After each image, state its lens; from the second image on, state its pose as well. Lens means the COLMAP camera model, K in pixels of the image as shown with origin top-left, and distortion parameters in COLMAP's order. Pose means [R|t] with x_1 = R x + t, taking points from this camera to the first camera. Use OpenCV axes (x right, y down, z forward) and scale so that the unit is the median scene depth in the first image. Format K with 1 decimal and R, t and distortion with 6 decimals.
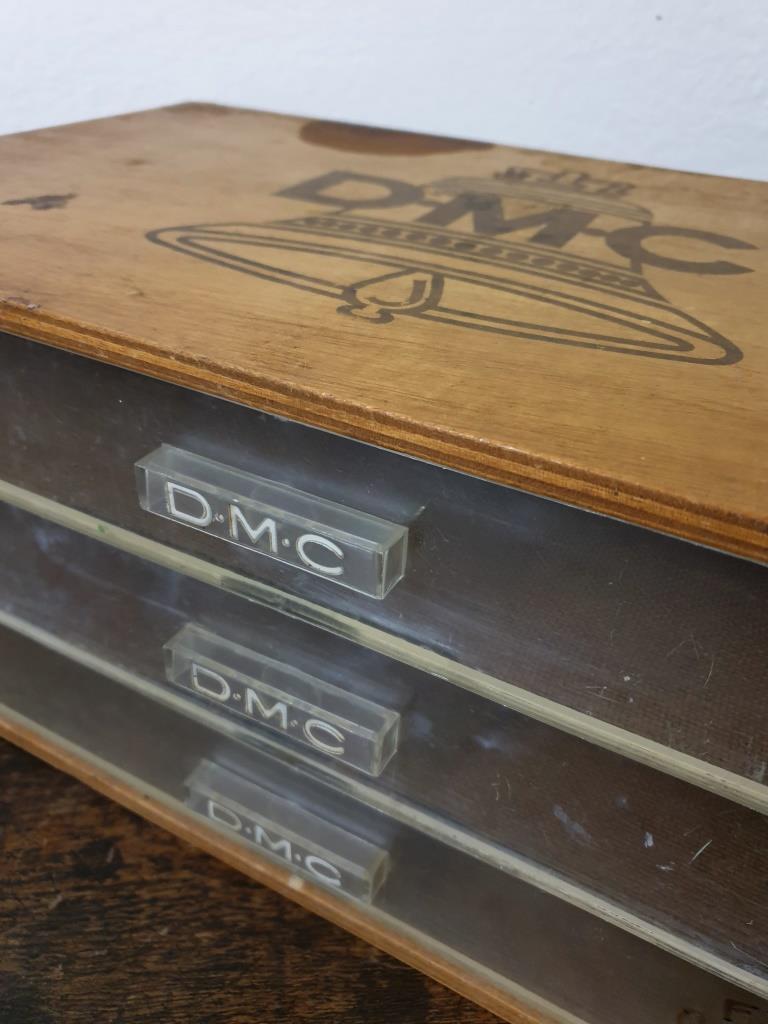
lens RADIAL K [[823.6, 0, 384.0], [0, 823.6, 512.0], [0, 0, 1]] dist [0.037061, 0.001328]
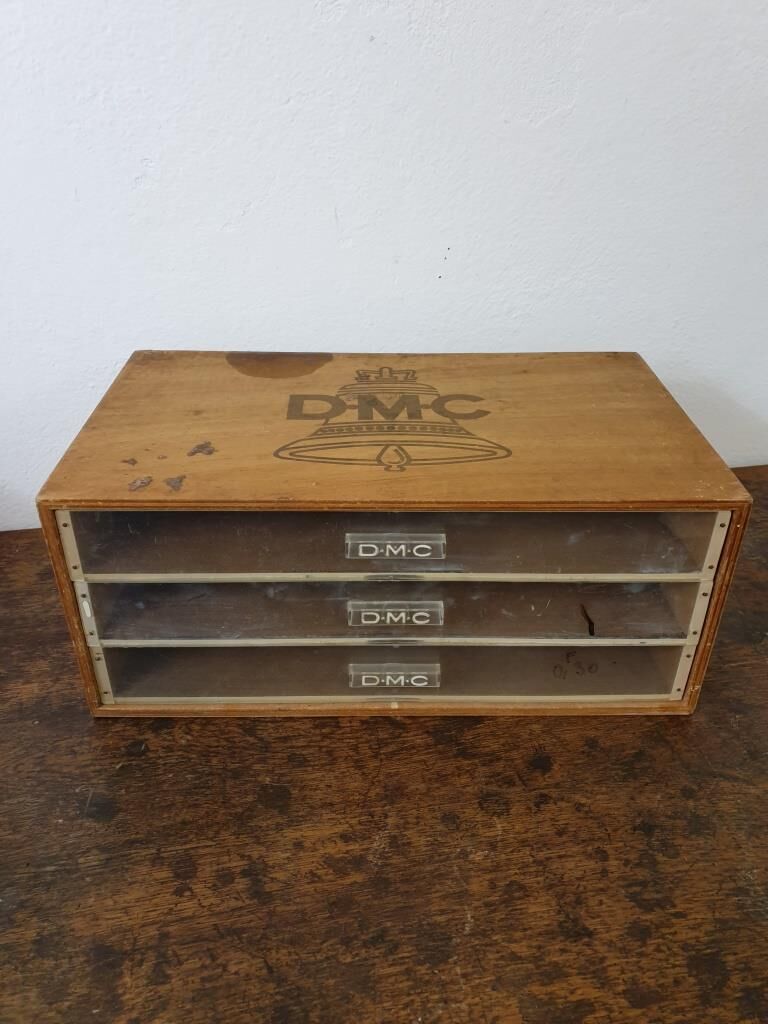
lens RADIAL K [[794.0, 0, 384.0], [0, 794.0, 512.0], [0, 0, 1]] dist [0.170096, -0.001011]
pose [[0.880711, -0.281676, 0.380797, -1.125724], [0.295659, 0.955025, 0.022631, -0.169989], [-0.370046, 0.092655, 0.924382, -1.483645]]
